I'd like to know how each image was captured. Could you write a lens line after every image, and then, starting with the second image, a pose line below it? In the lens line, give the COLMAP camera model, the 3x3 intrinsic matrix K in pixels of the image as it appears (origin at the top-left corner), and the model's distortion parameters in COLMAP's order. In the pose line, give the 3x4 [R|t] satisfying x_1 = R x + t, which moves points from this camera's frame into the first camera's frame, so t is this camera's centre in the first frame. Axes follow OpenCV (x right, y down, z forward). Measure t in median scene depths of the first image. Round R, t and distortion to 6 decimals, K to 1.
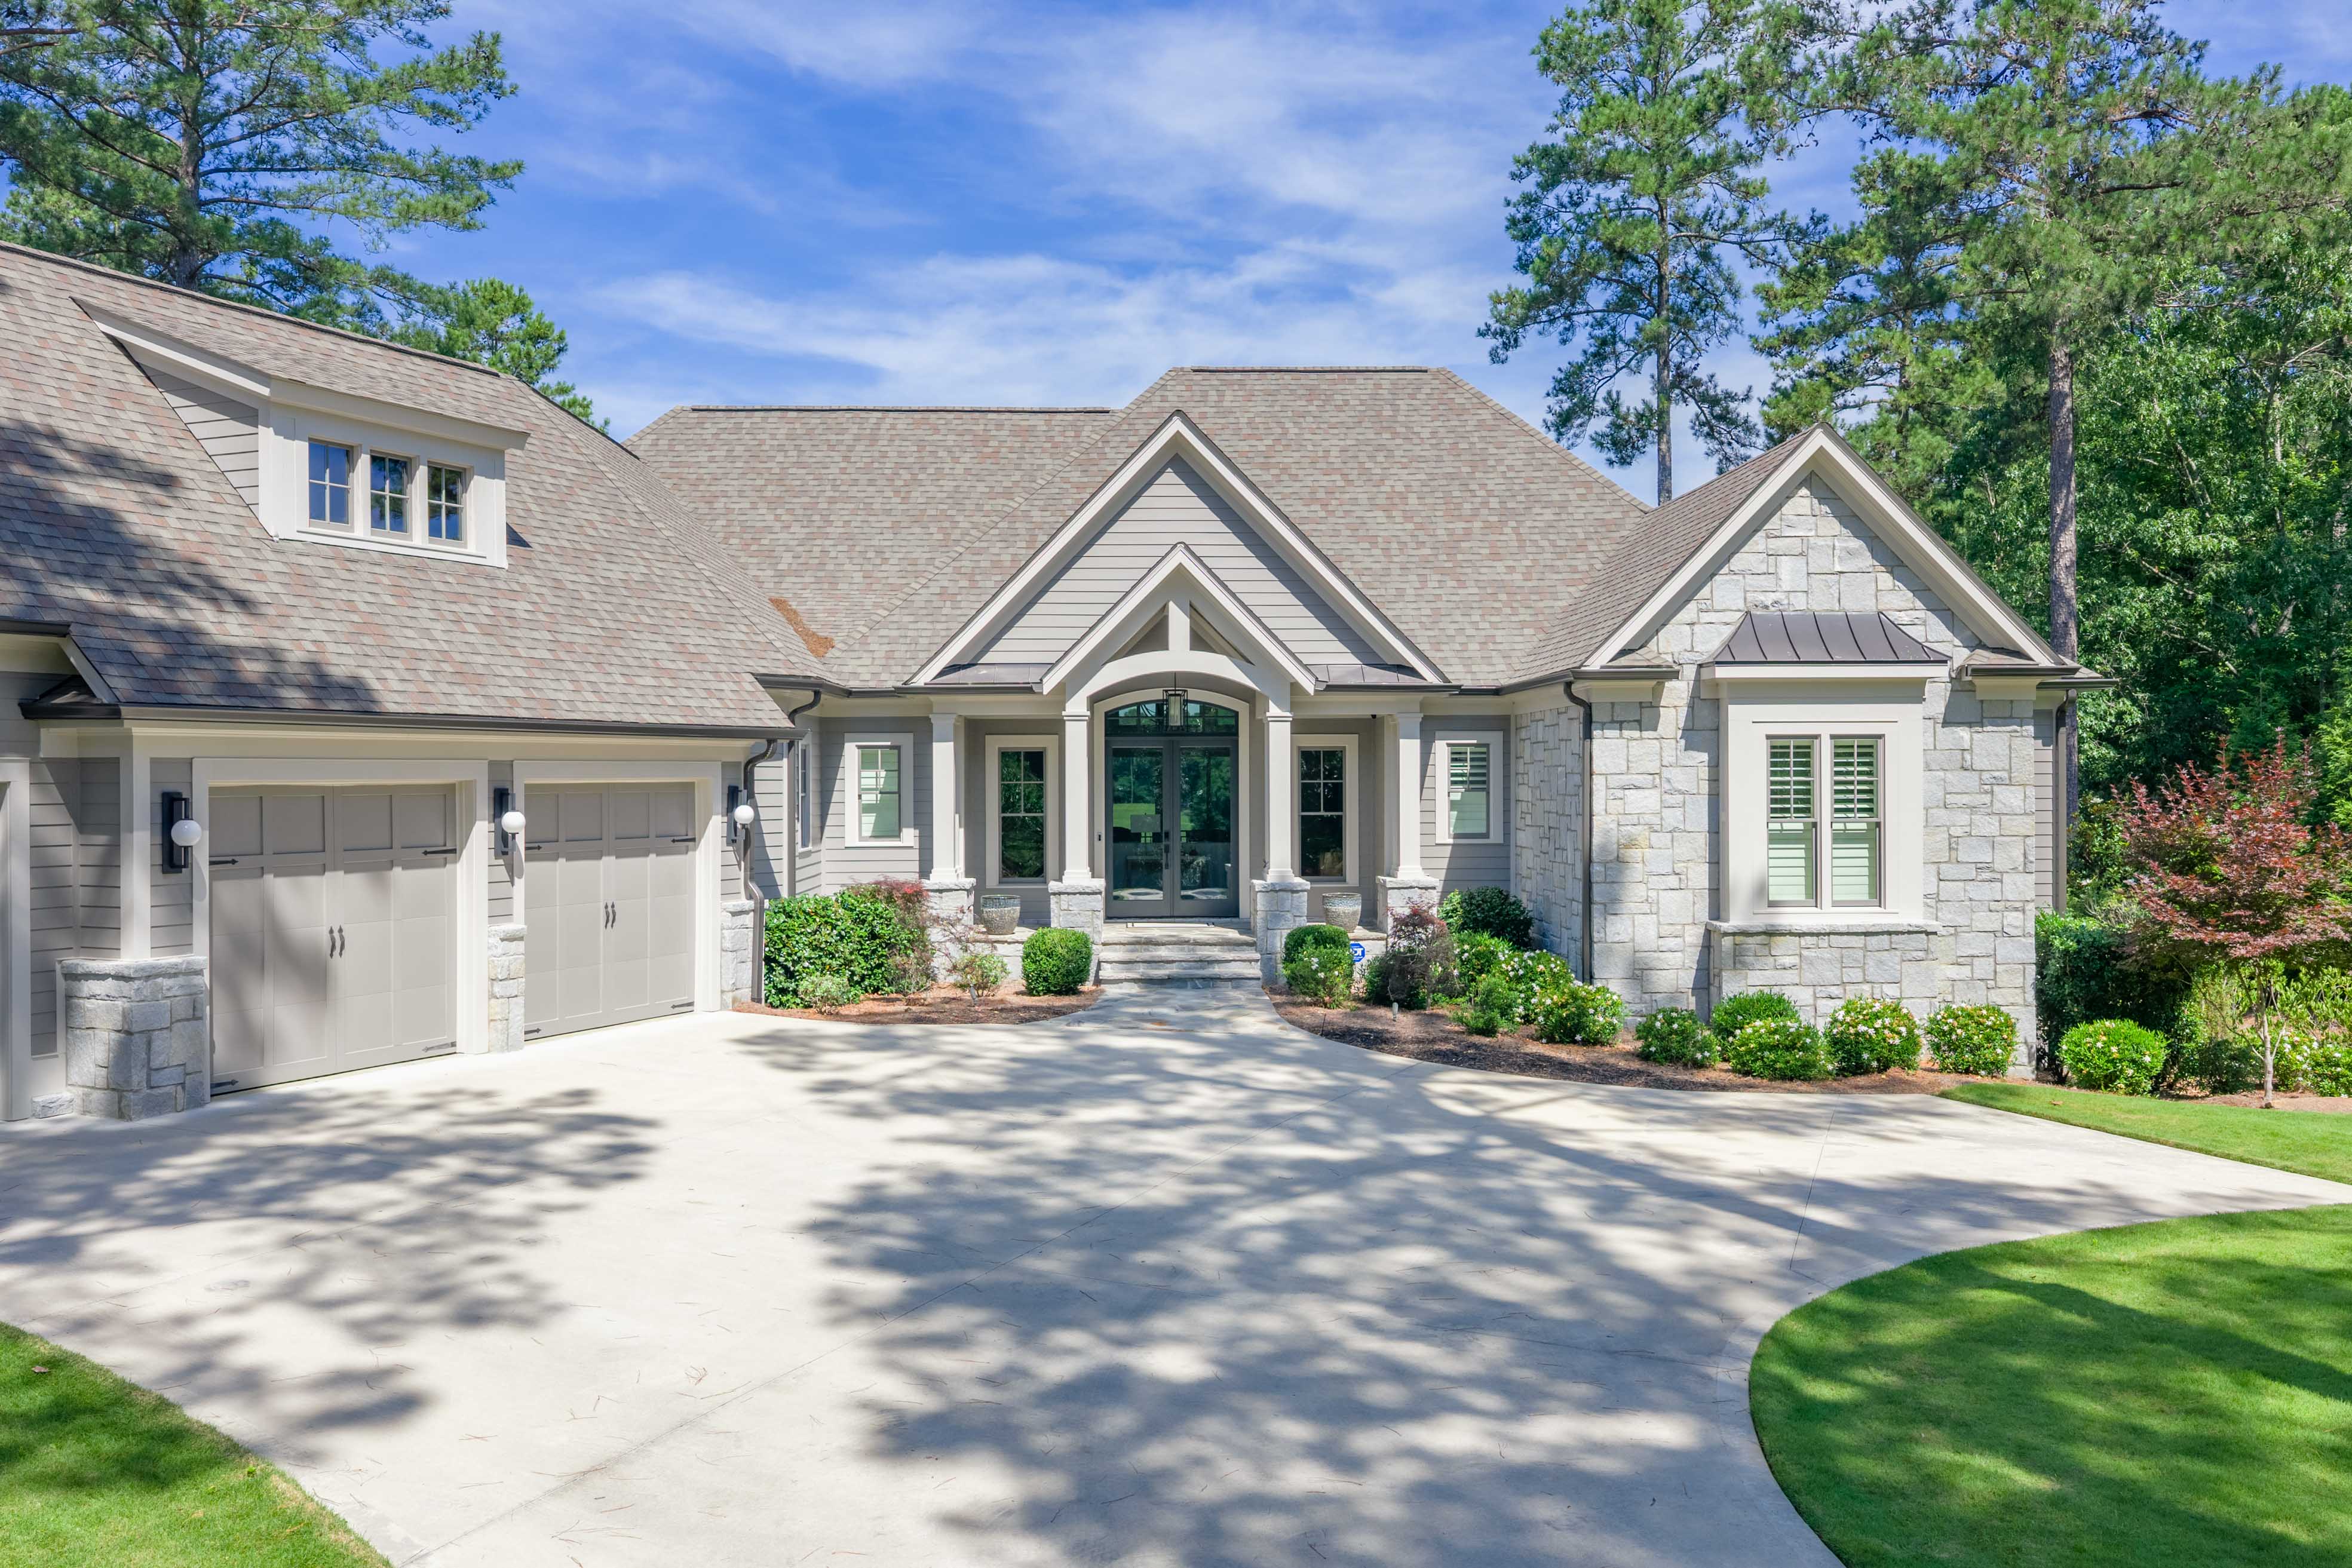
lens RADIAL K [[1960.6, 0, 1176.0], [0, 1960.6, 784.0], [0, 0, 1]] dist [0.048141, -0.101039]
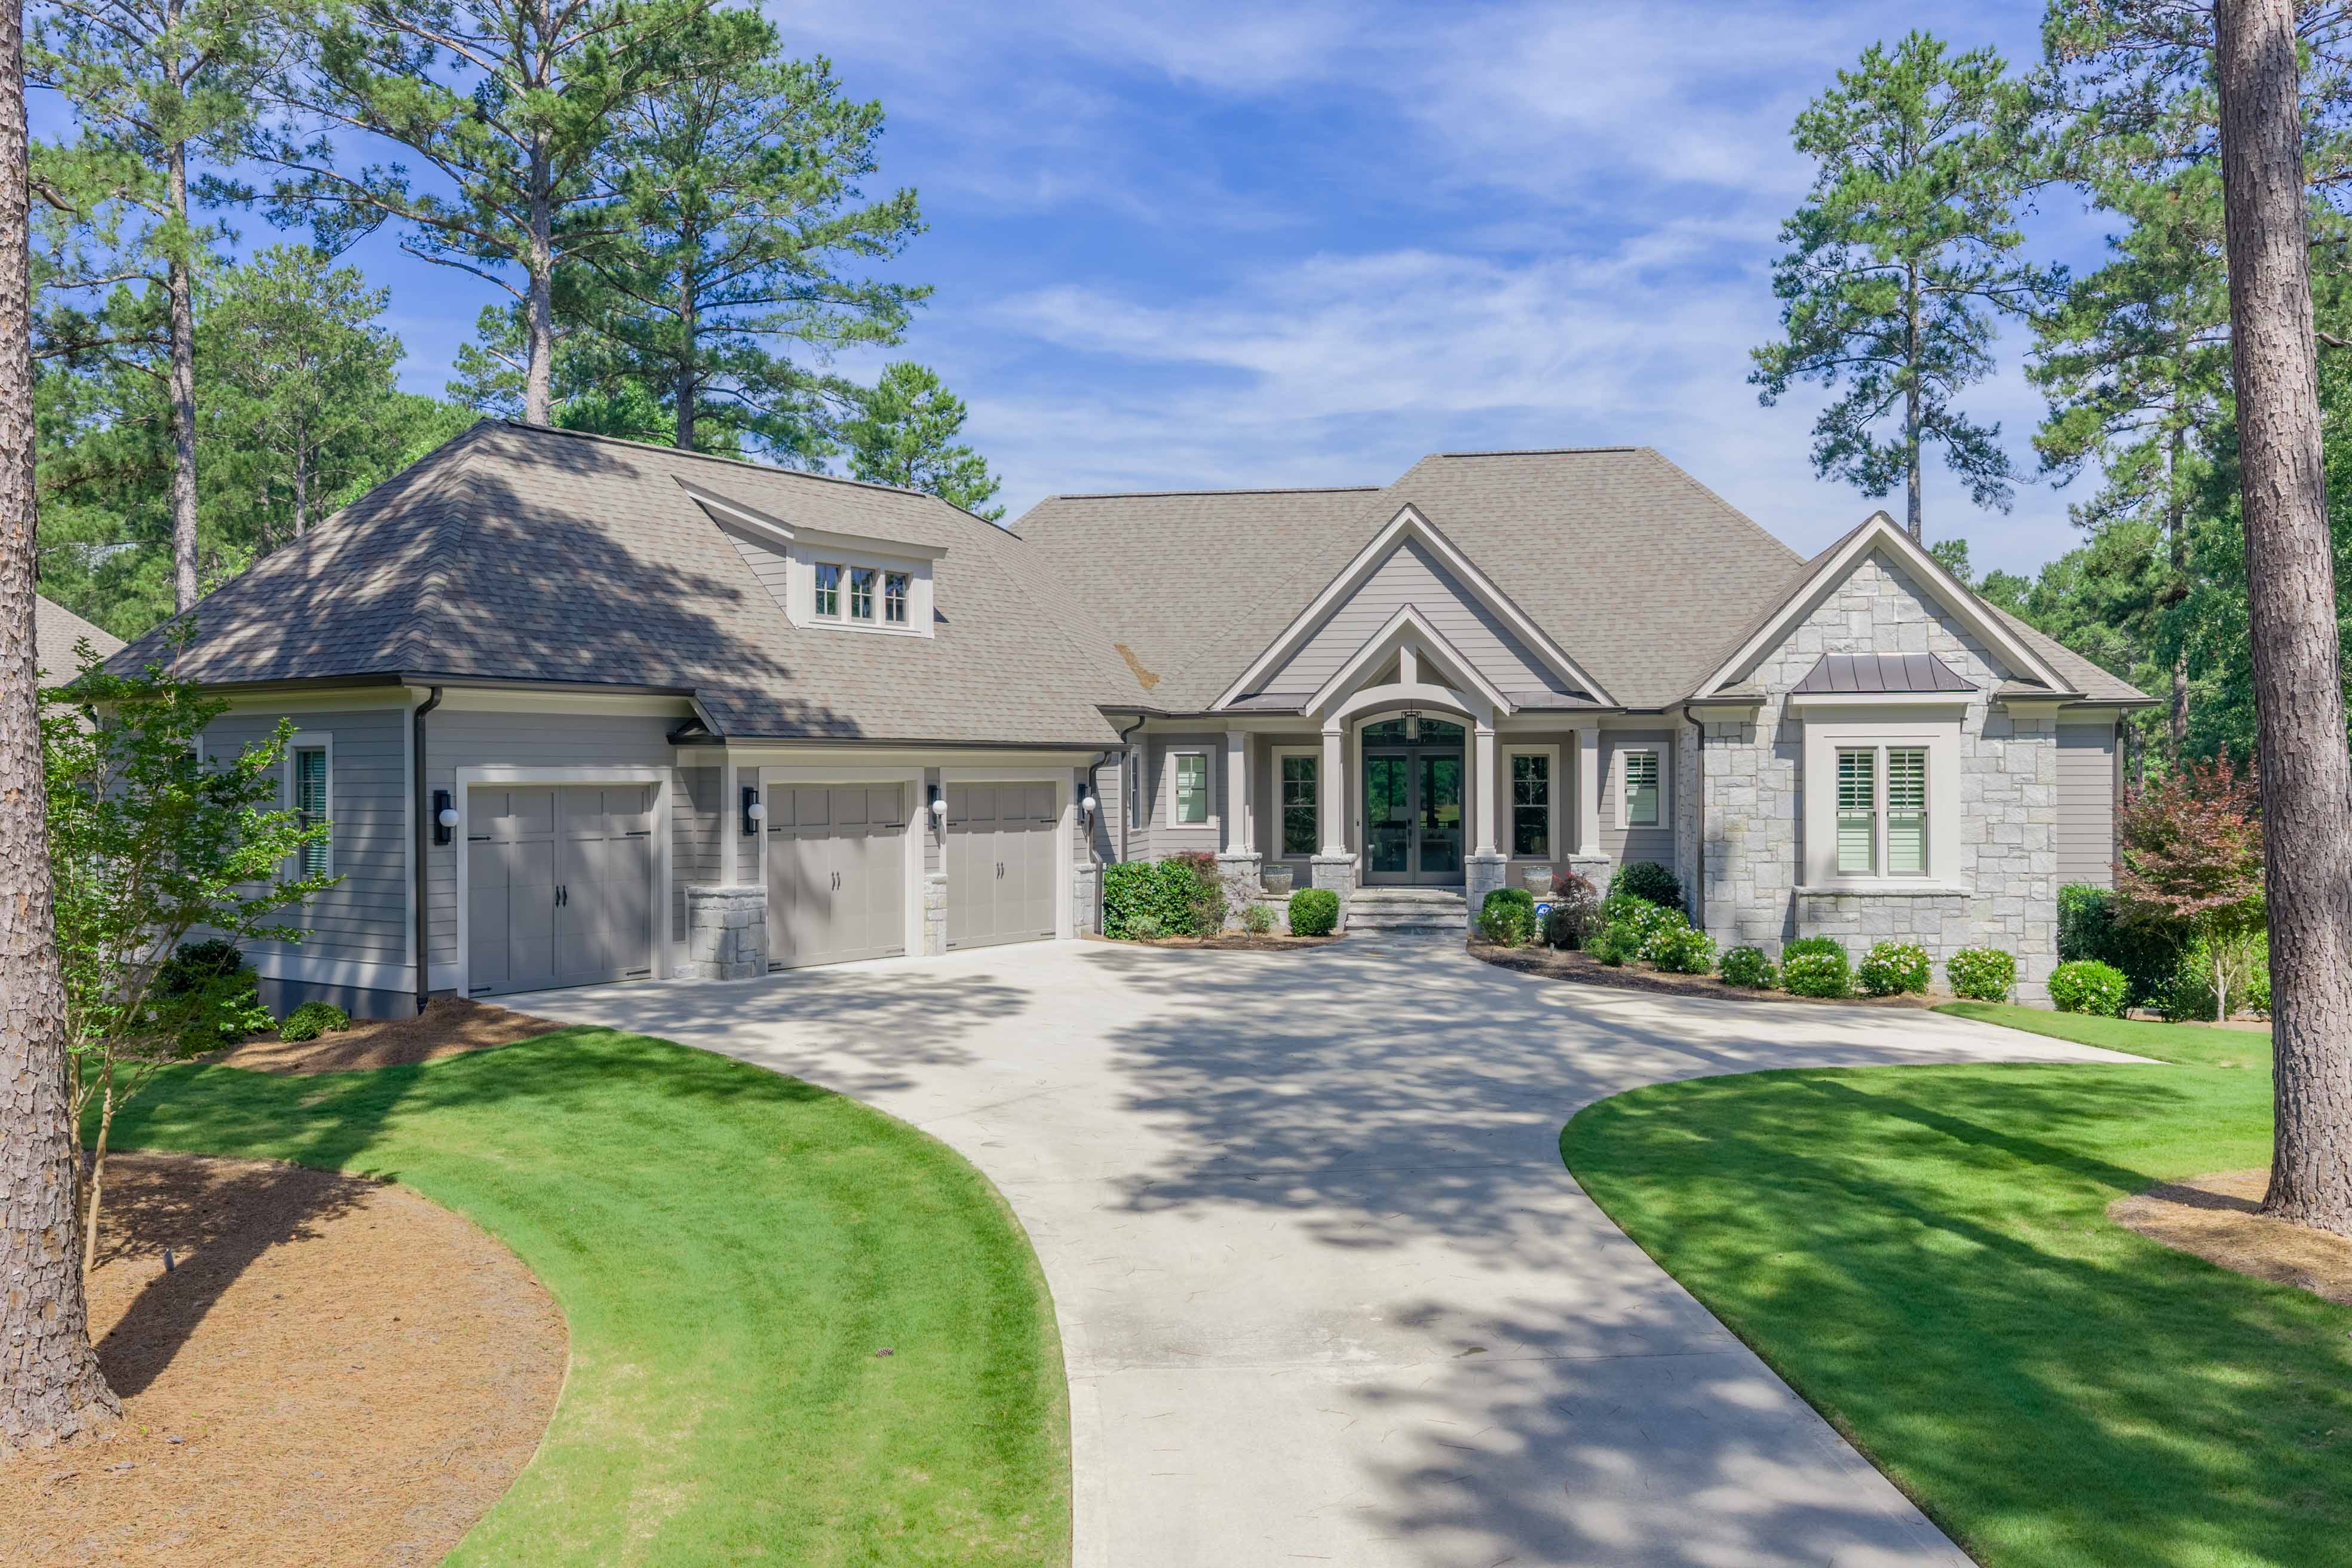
lens RADIAL K [[1960.6, 0, 1176.0], [0, 1960.6, 784.0], [0, 0, 1]] dist [0.048141, -0.101039]
pose [[0.981765, 0.000736, -0.190096, 0.101578], [-0.000542, 0.999999, 0.001074, -0.000624], [0.190097, -0.000951, 0.981765, -0.350339]]
